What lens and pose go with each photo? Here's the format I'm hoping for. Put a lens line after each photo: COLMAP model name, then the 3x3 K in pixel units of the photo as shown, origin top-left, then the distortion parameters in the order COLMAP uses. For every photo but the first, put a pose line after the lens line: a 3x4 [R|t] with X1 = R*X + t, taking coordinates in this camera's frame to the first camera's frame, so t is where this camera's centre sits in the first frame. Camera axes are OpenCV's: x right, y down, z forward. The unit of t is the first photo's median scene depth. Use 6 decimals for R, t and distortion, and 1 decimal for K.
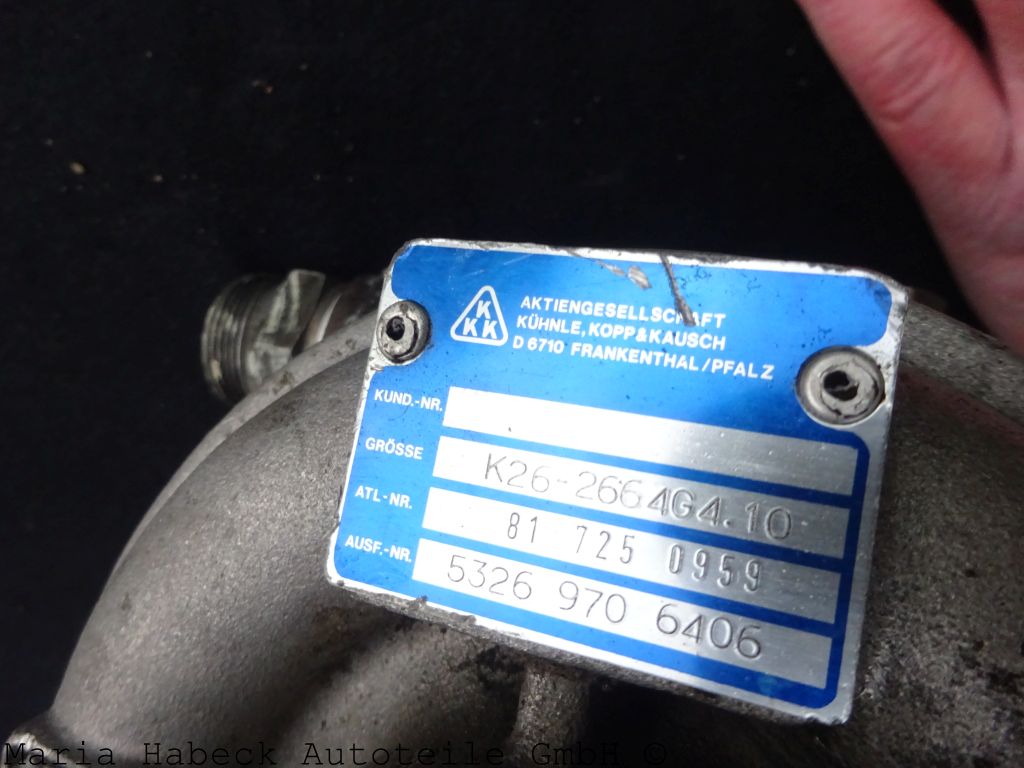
lens RADIAL K [[756.8, 0, 512.0], [0, 756.8, 384.0], [0, 0, 1]] dist [0.039283, -0.041488]
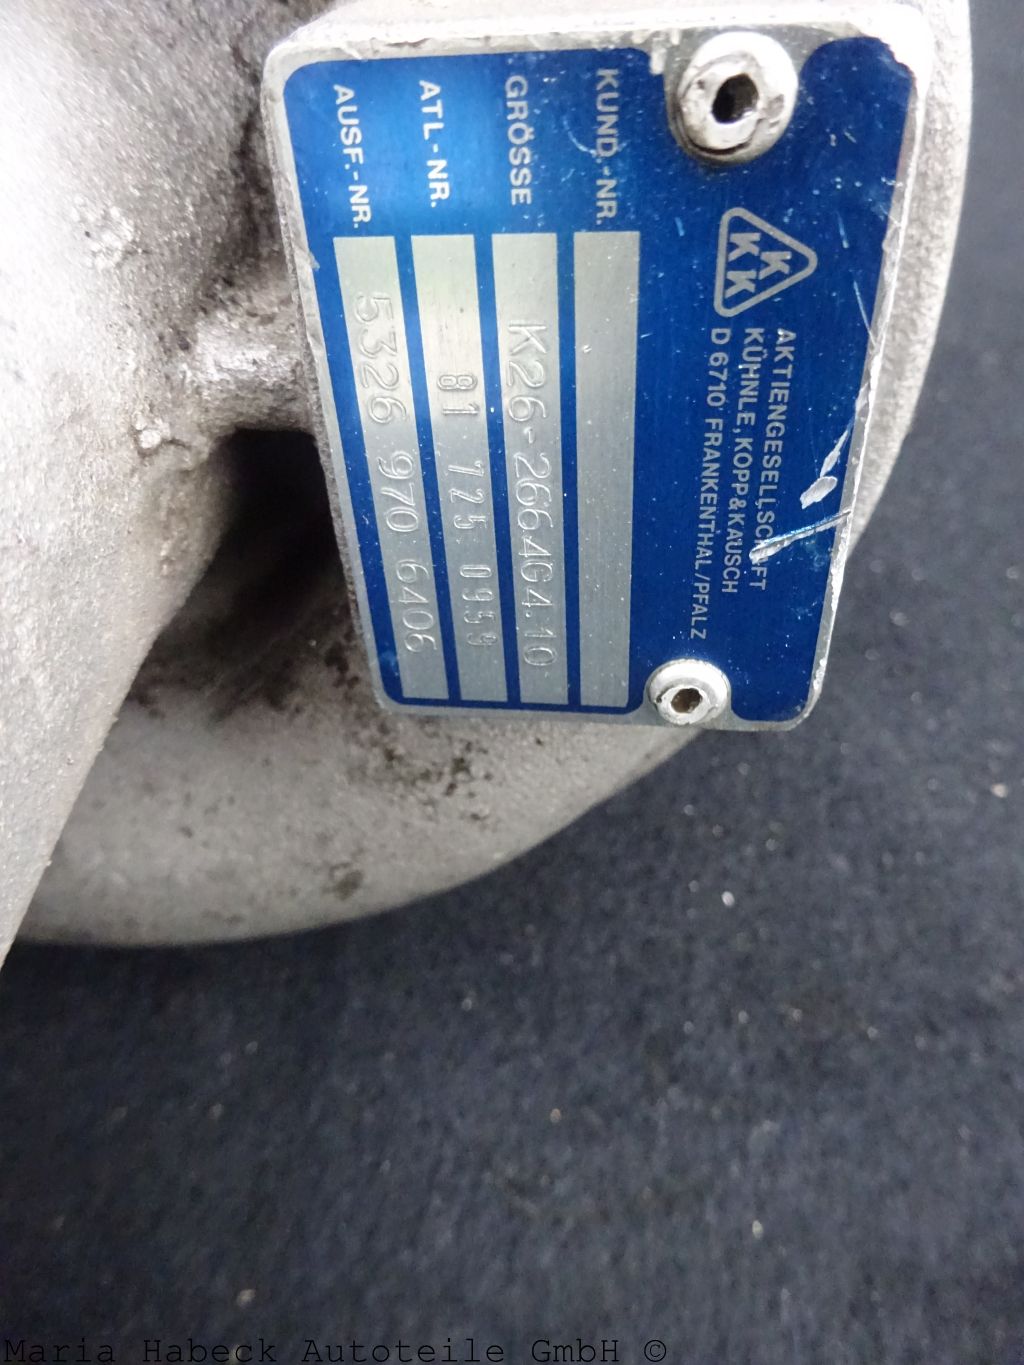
lens RADIAL K [[1008.9, 0, 512.0], [0, 1008.9, 682.5], [0, 0, 1]] dist [0.039283, -0.041488]
pose [[0.277413, 0.502155, 0.819074, -0.610195], [-0.939596, -0.036118, 0.340375, -0.195465], [0.200505, -0.864023, 0.461803, 0.307878]]
